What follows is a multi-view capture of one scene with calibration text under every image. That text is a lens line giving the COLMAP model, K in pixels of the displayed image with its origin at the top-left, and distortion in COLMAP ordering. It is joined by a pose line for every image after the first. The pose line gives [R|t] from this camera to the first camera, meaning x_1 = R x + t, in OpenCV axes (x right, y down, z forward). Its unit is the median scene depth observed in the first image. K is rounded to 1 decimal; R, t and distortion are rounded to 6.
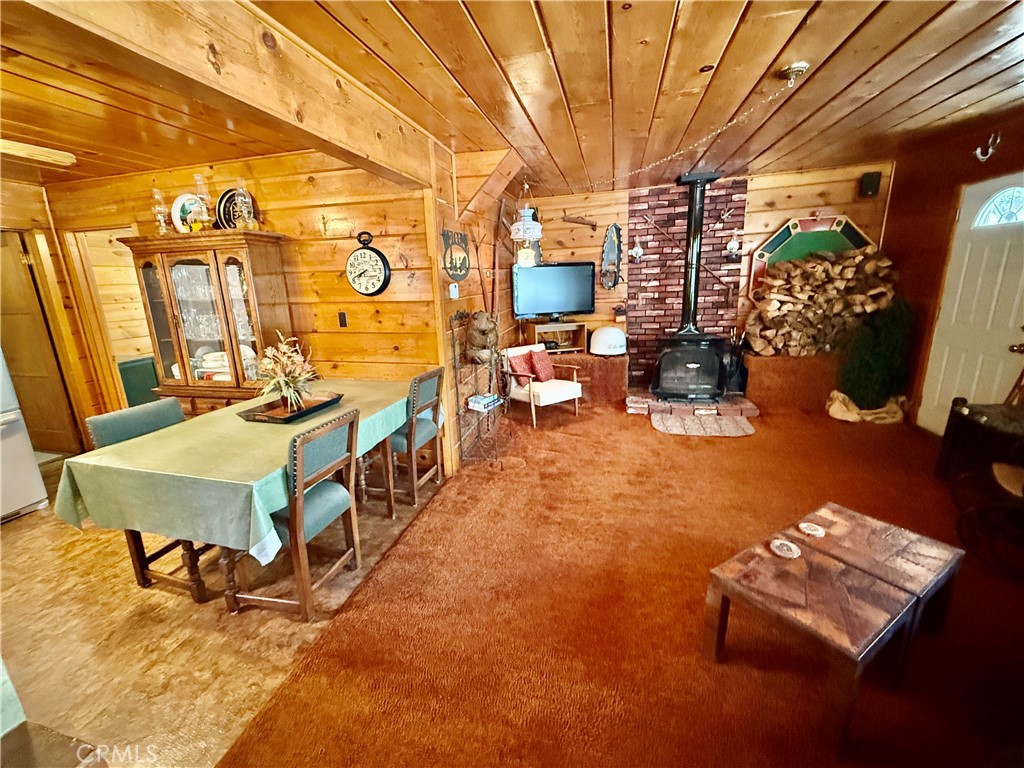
lens RADIAL K [[424.3, 0, 498.7], [0, 424.3, 383.9], [0, 0, 1]] dist [0.000190, -0.000084]
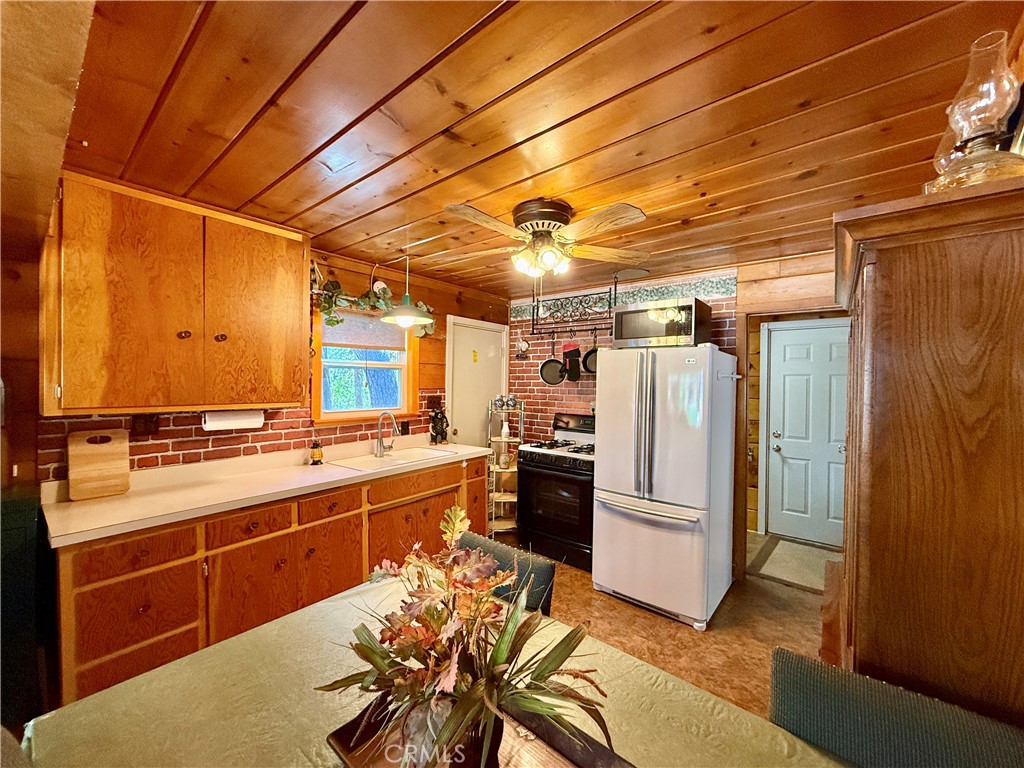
lens RADIAL K [[408.0, 0, 512.0], [0, 408.0, 384.0], [0, 0, 1]] dist [-0.000223, 0.000039]
pose [[-0.411680, 0.028341, -0.910888, -0.172914], [-0.215890, 0.968032, 0.127692, -0.183789], [0.885387, 0.249220, -0.392401, 0.779193]]
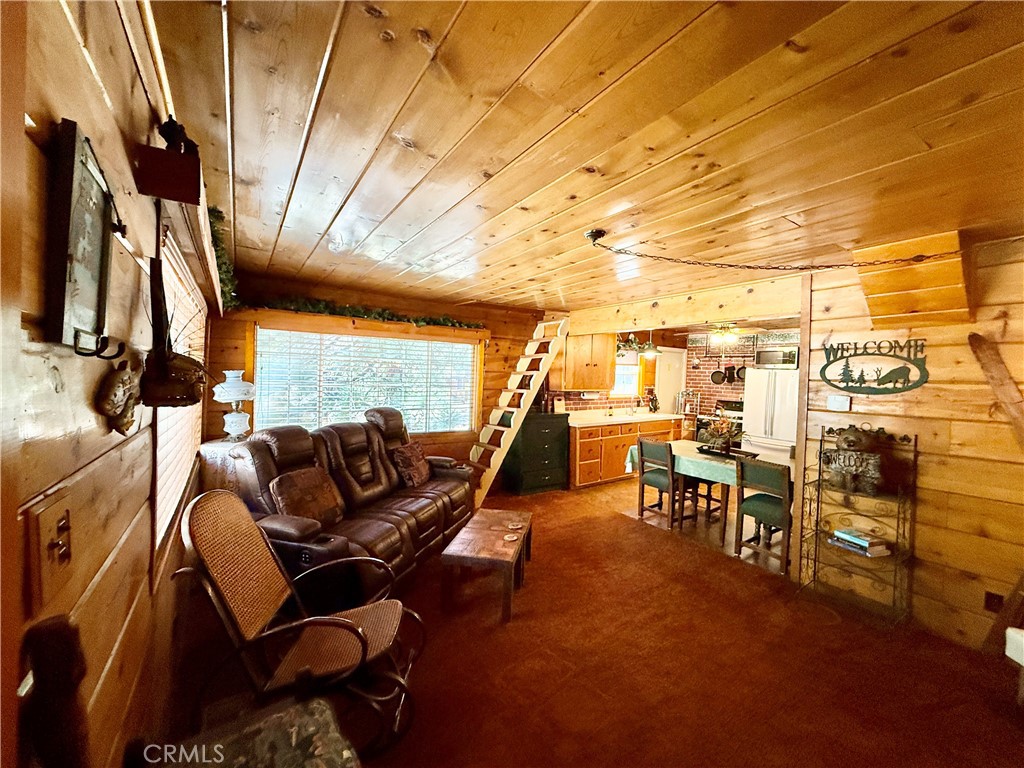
lens RADIAL K [[410.8, 0, 508.3], [0, 410.8, 383.1], [0, 0, 1]] dist [0.002213, 0.000308]
pose [[-0.659619, 0.027995, -0.751079, 1.024927], [-0.190838, 0.960319, 0.203394, -0.290722], [0.726969, 0.277497, -0.628101, 0.976140]]
